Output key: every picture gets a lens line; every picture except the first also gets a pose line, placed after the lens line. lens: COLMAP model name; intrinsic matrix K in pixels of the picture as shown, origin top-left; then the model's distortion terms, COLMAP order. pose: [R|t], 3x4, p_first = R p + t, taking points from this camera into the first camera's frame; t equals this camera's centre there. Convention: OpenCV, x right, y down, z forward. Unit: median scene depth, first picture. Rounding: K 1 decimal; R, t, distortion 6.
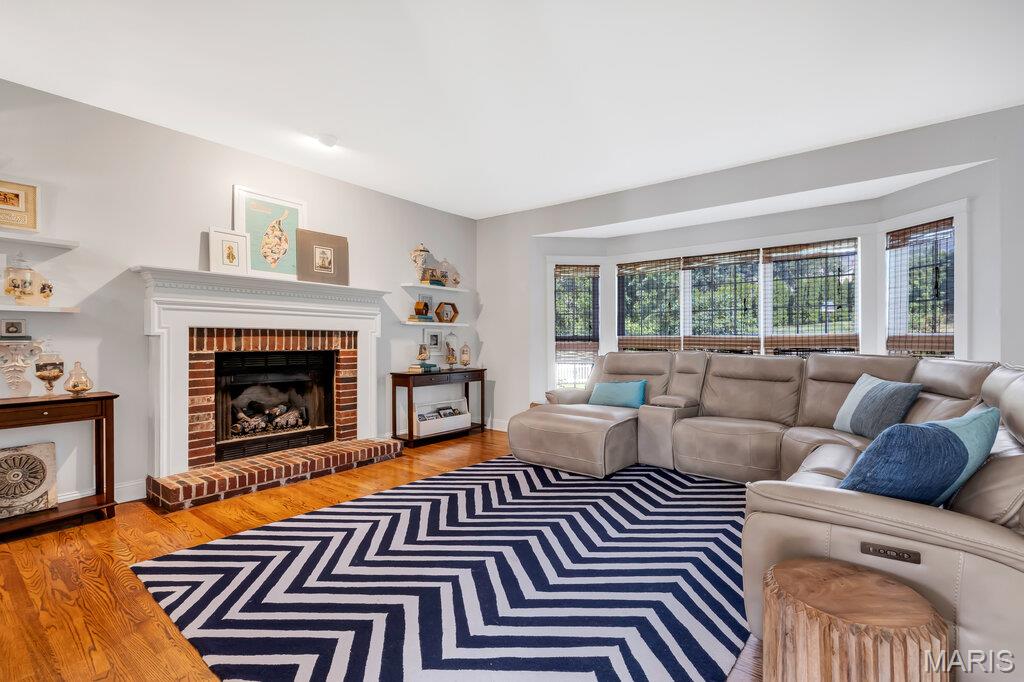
lens RADIAL K [[479.5, 0, 514.0], [0, 479.5, 341.5], [0, 0, 1]] dist [-0.003444, 0.000208]
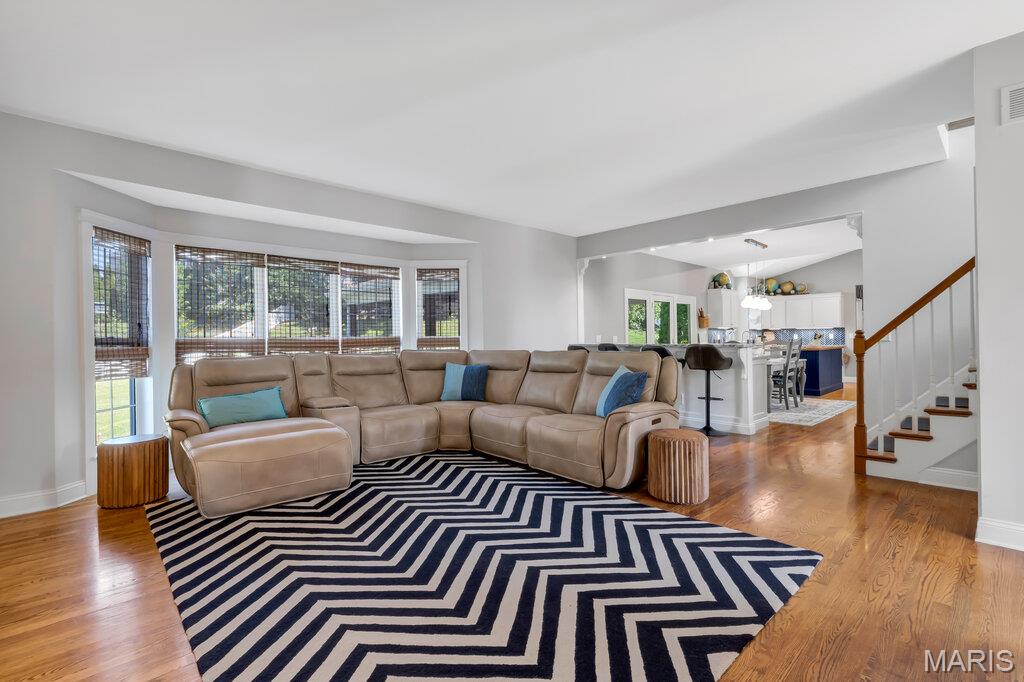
lens RADIAL K [[479.5, 0, 513.9], [0, 479.5, 334.7], [0, 0, 1]] dist [-0.003444, 0.000208]
pose [[0.121435, 0.008758, 0.992561, -0.741591], [0.013920, 0.999848, -0.010525, -0.002044], [-0.992502, 0.015095, 0.121294, 0.576410]]
